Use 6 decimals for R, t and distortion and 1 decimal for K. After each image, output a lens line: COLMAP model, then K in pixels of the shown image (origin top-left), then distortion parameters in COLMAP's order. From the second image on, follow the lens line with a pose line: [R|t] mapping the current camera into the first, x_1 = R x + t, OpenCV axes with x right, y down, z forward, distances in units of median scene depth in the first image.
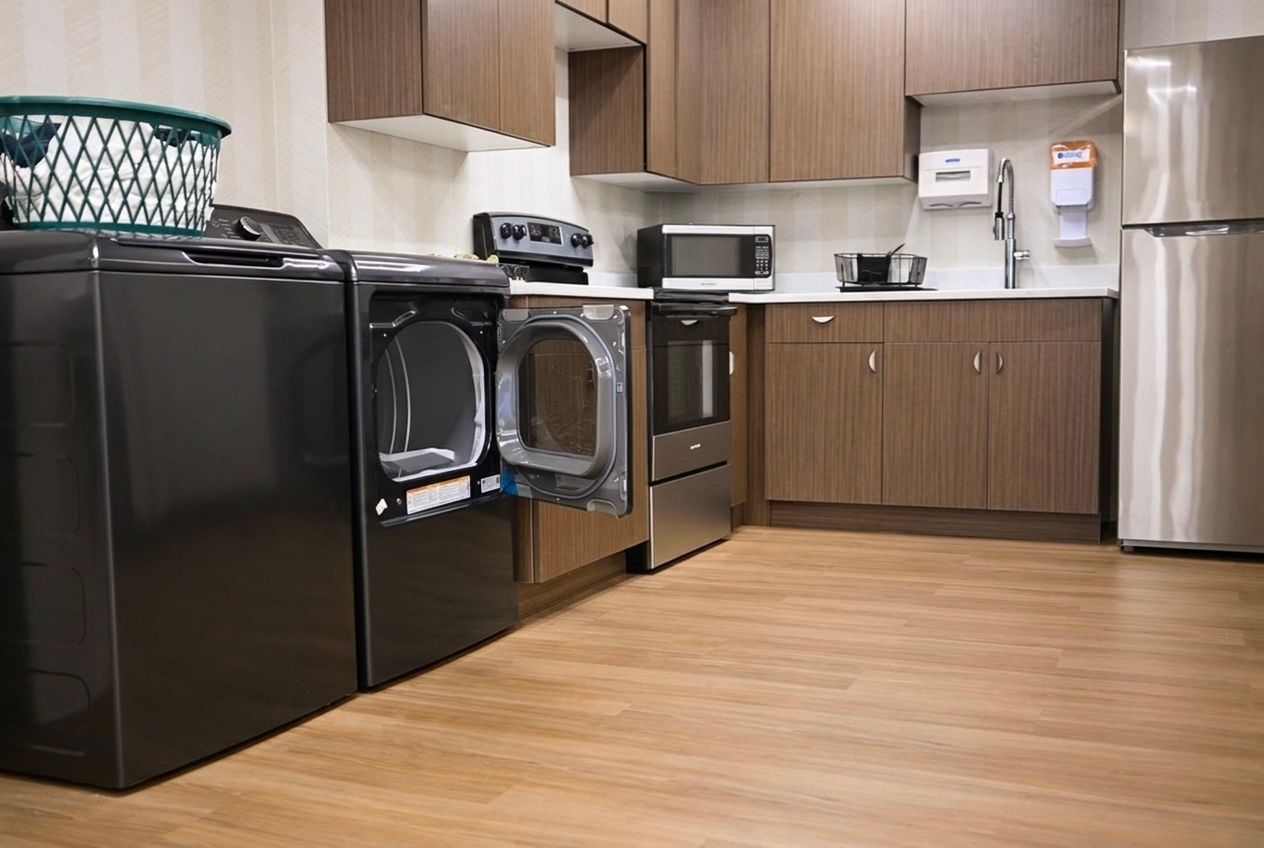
lens RADIAL K [[1343.4, 0, 632.0], [0, 1343.4, 424.0], [0, 0, 1]] dist [0.002366, 0.003782]
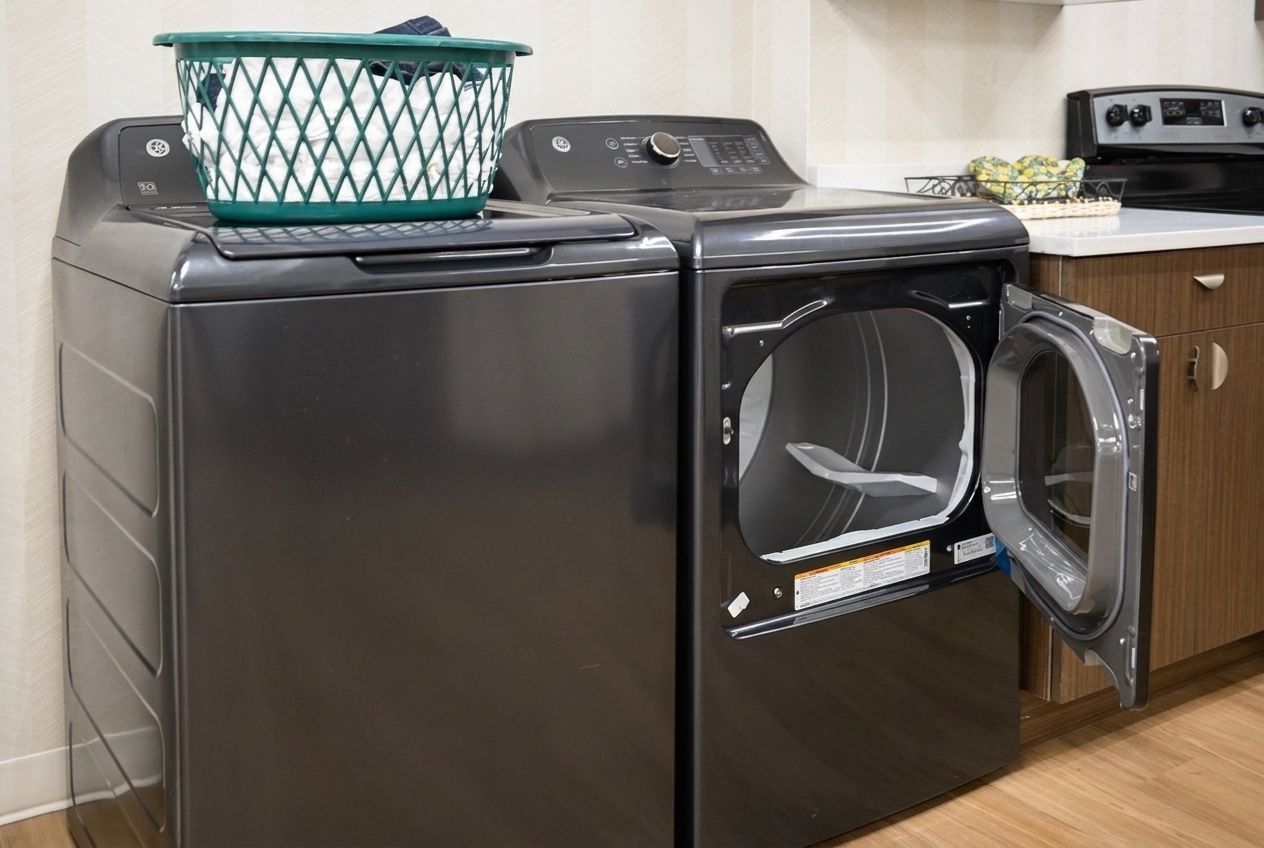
lens RADIAL K [[1341.7, 0, 630.7], [0, 1341.7, 205.4], [0, 0, 1]] dist [0.006589, 0.023857]
pose [[0.836616, 0.054750, -0.545047, 0.112461], [-0.055728, 0.998337, 0.014745, -0.136132], [0.544948, 0.018039, 0.838276, 0.410609]]
